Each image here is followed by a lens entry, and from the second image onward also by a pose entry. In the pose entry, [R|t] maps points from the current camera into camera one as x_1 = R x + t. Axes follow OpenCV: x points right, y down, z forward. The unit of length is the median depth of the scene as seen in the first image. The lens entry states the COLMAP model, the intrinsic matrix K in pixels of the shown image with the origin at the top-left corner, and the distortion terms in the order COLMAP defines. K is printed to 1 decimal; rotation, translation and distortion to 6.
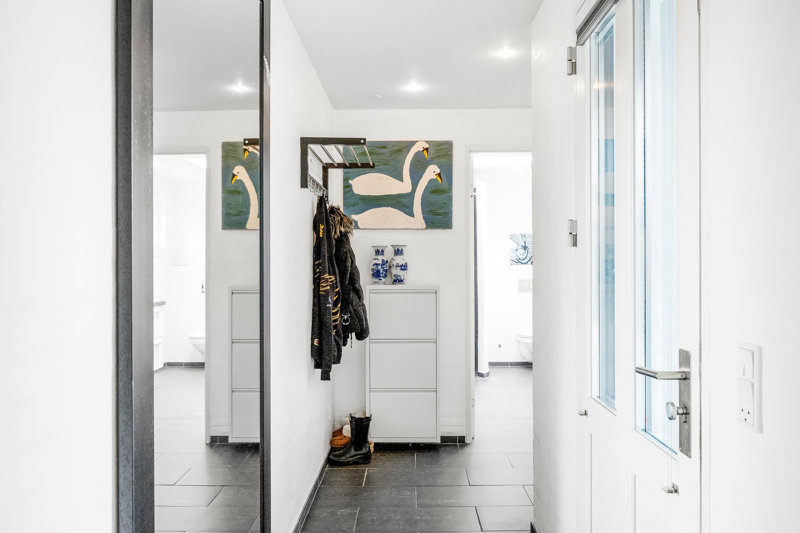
lens RADIAL K [[648.9, 0, 400.0], [0, 648.9, 266.5], [0, 0, 1]] dist [0.001574, 0.000038]
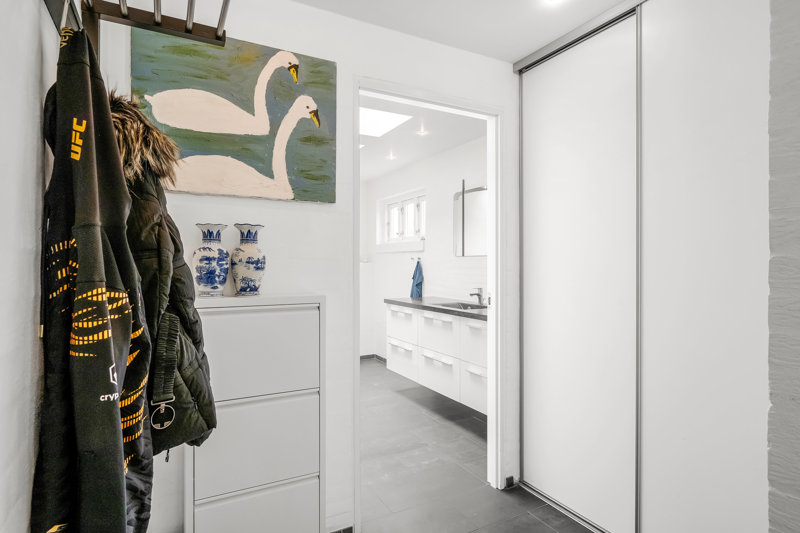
lens RADIAL K [[437.2, 0, 400.0], [0, 437.2, 266.5], [0, 0, 1]] dist [-0.002405, 0.000605]
pose [[0.870109, 0.002342, 0.492854, -0.073627], [-0.004966, 0.999980, 0.004015, 0.000704], [-0.492835, -0.005941, 0.870103, 0.609217]]
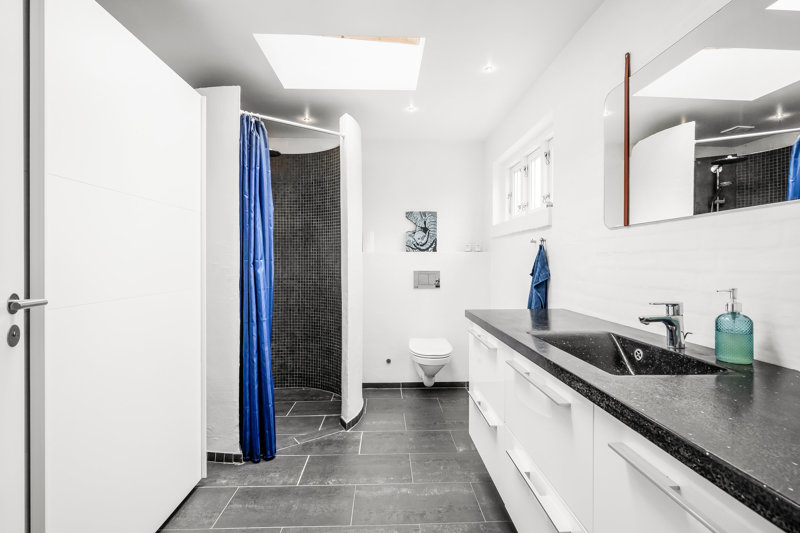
lens RADIAL K [[365.1, 0, 400.0], [0, 365.1, 266.5], [0, 0, 1]] dist [-0.000120, 0.000036]
pose [[0.998262, 0.003828, 0.058816, 0.237868], [-0.004680, 0.999886, 0.014346, 0.014769], [-0.058754, -0.014596, 0.998166, 0.984124]]
